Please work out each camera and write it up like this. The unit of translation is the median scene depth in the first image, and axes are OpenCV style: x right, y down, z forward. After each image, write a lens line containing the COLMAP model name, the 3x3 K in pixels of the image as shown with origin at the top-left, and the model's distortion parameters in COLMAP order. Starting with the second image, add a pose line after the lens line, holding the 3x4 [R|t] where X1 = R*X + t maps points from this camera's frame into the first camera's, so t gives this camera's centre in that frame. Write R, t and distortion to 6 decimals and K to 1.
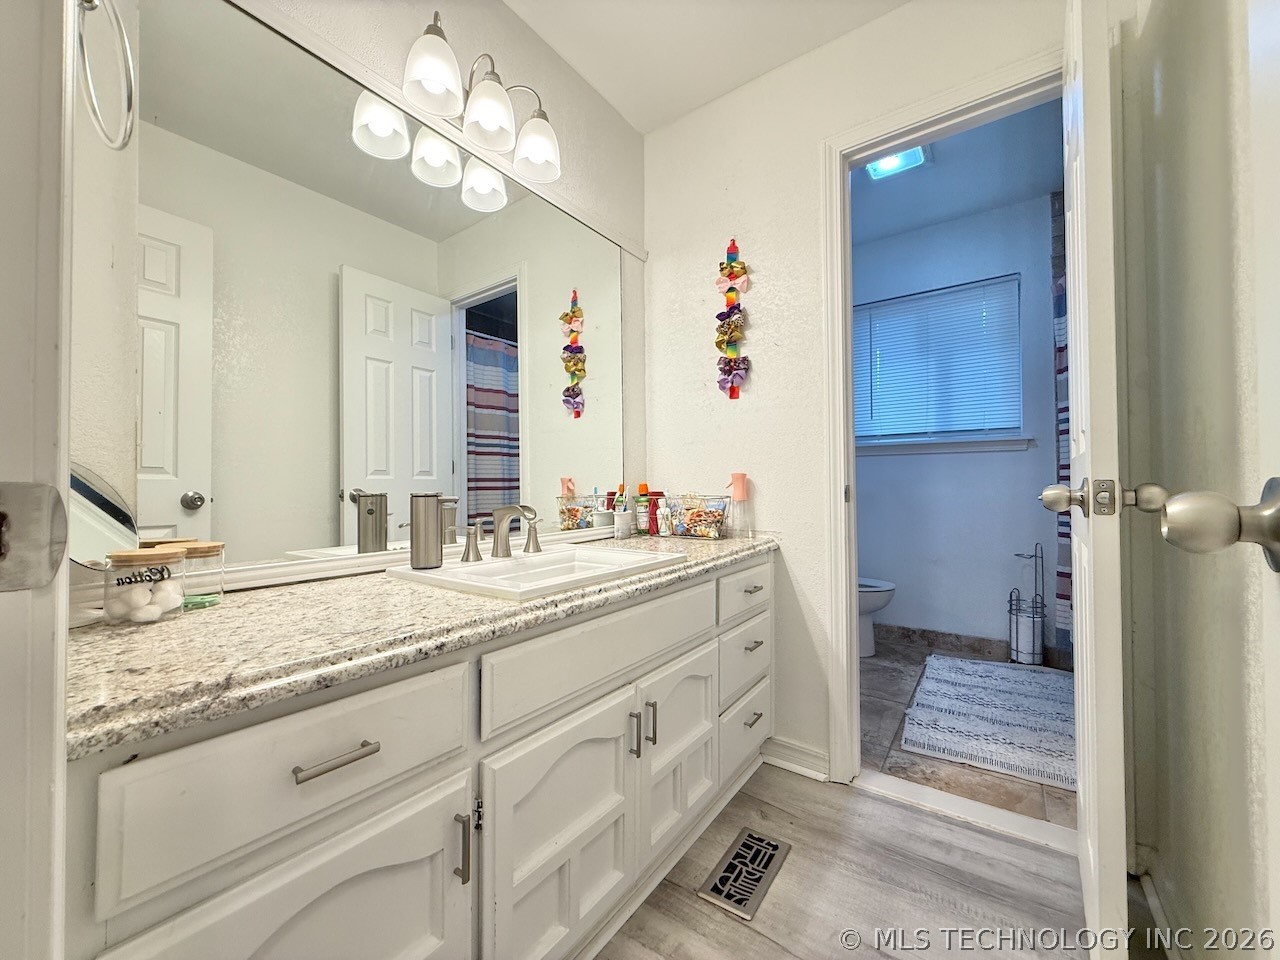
lens RADIAL K [[508.7, 0, 636.1], [0, 508.7, 481.9], [0, 0, 1]] dist [0.000235, -0.000211]
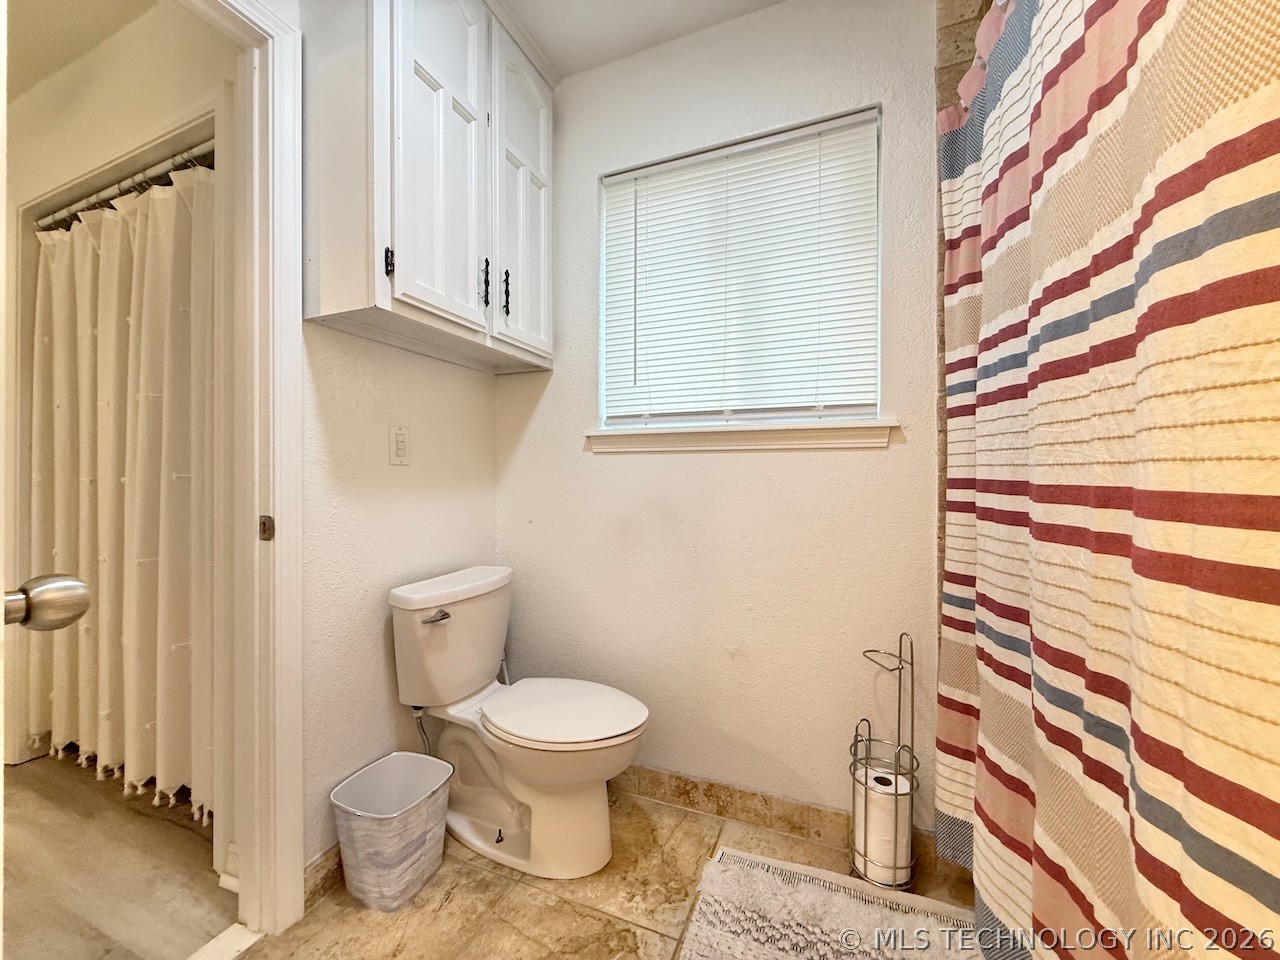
lens RADIAL K [[508.7, 0, 645.7], [0, 508.7, 477.1], [0, 0, 1]] dist [0.000235, -0.000211]
pose [[0.970328, 0.009567, 0.241604, 0.417886], [-0.012349, 0.999874, 0.010005, -0.035735], [-0.241478, -0.012692, 0.970323, 0.574371]]
